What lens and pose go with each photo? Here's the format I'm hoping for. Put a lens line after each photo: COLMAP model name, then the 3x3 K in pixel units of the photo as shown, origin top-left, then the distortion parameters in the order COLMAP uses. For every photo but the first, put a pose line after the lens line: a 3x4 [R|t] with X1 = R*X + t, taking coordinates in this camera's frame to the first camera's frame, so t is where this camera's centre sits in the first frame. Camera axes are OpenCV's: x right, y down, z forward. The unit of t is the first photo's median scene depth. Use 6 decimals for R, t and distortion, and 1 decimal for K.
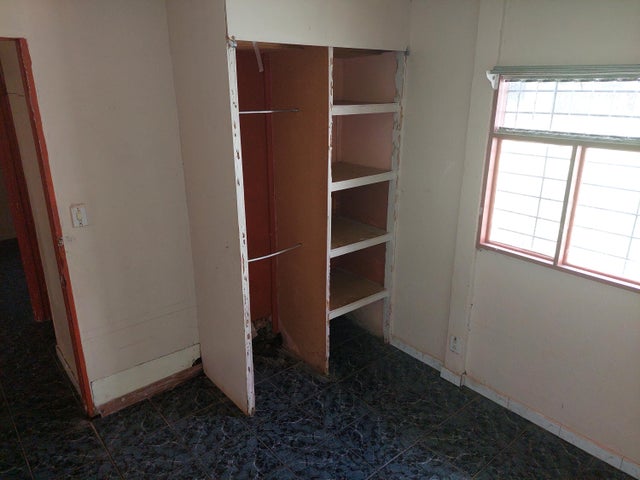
lens RADIAL K [[454.9, 0, 317.8], [0, 454.9, 237.6], [0, 0, 1]] dist [0.042928, -0.034021]
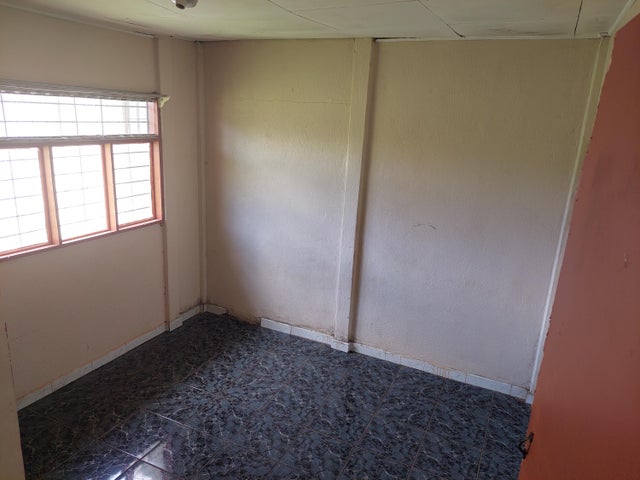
lens RADIAL K [[454.9, 0, 317.7], [0, 454.9, 240.0], [0, 0, 1]] dist [0.042928, -0.034021]
pose [[-0.392266, -0.269231, 0.879569, -0.867107], [0.243910, 0.891535, 0.381672, -0.264362], [-0.886925, 0.364253, -0.284050, 0.777434]]
